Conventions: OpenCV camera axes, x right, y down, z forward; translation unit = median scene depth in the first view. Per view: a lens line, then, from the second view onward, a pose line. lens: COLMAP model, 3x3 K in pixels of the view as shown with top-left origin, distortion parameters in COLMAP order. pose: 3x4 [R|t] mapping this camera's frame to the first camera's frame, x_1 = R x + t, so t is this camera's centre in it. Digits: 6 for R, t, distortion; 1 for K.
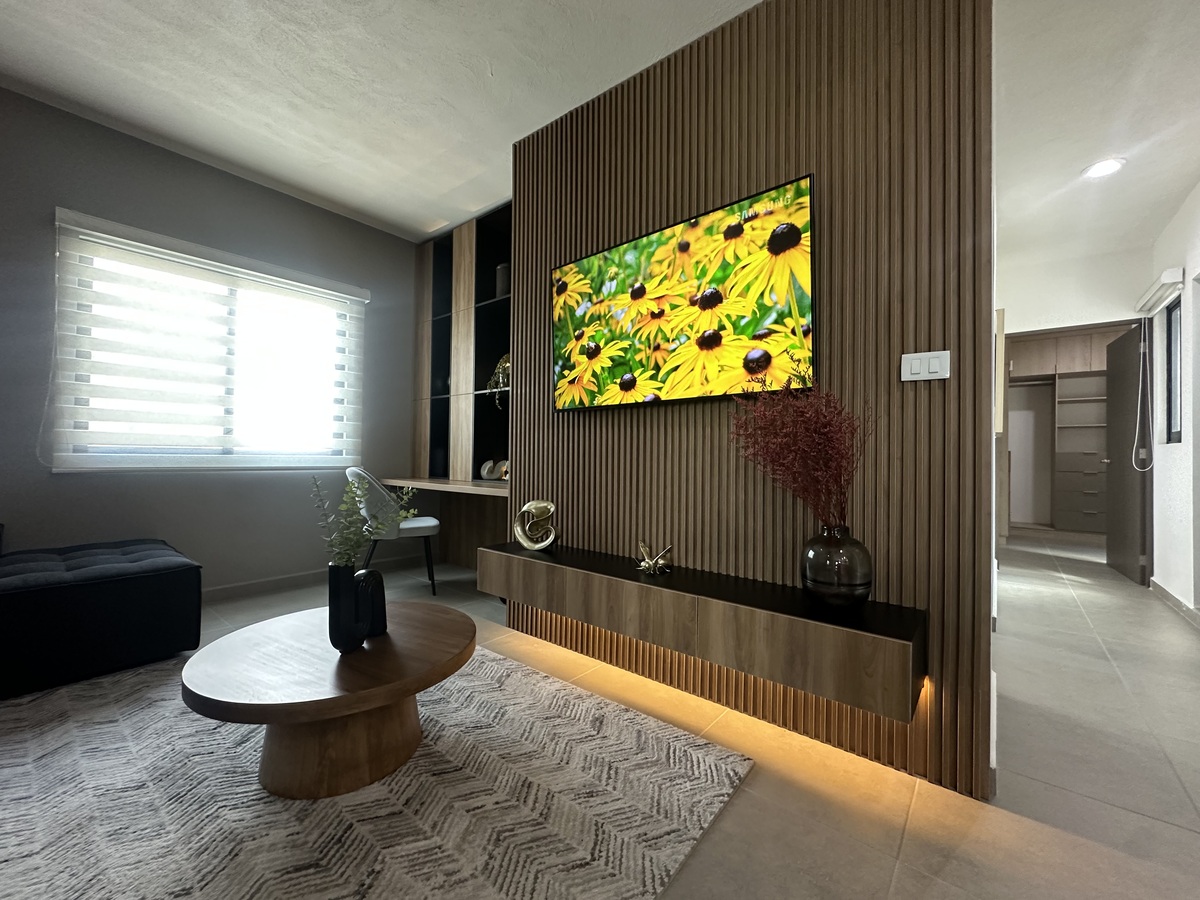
lens RADIAL K [[484.2, 0, 599.9], [0, 484.2, 448.5], [0, 0, 1]] dist [-0.000539, 0.000072]
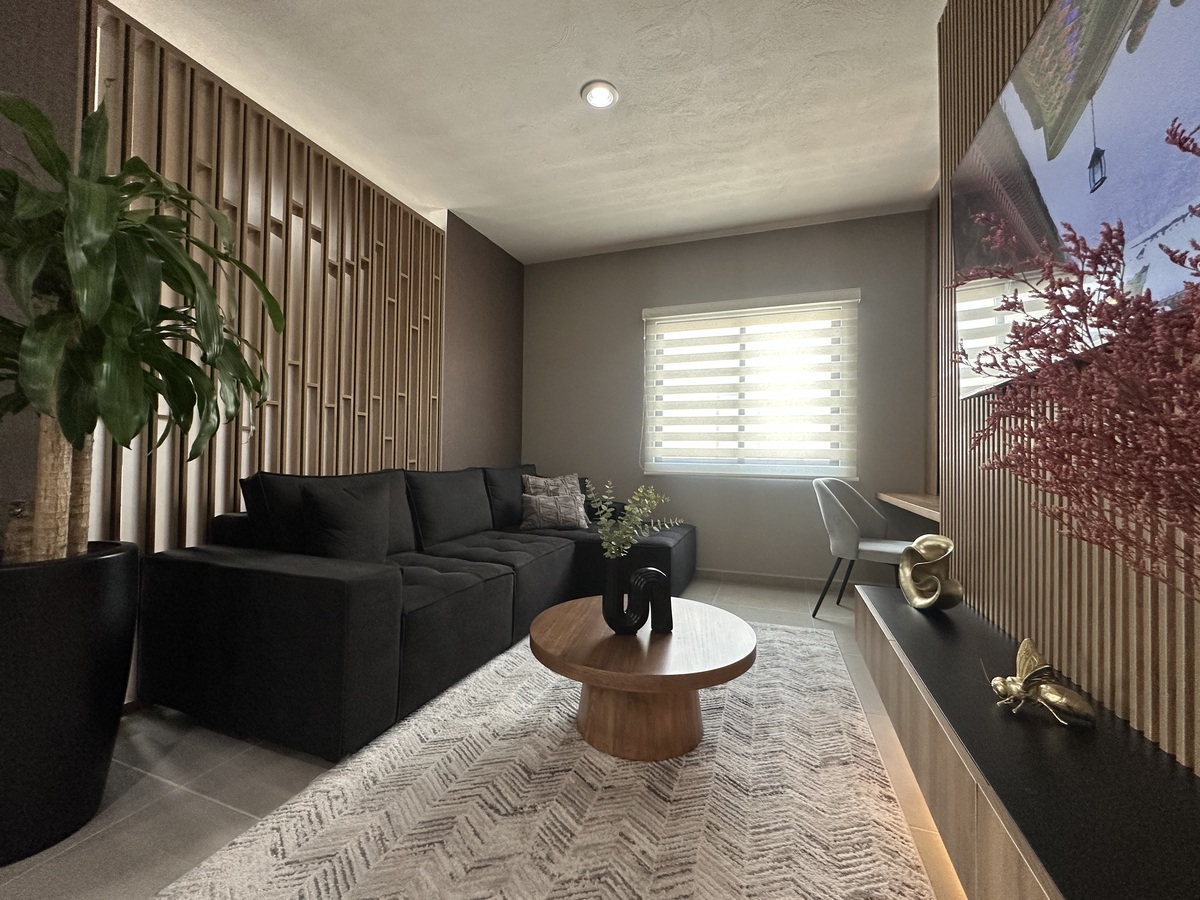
lens RADIAL K [[485.1, 0, 597.5], [0, 485.1, 444.6], [0, 0, 1]] dist [-0.002361, -0.000104]
pose [[0.324619, -0.035796, -0.945167, 0.597823], [0.004344, 0.999330, -0.036355, 0.015306], [0.945835, 0.007696, 0.324556, 0.597087]]
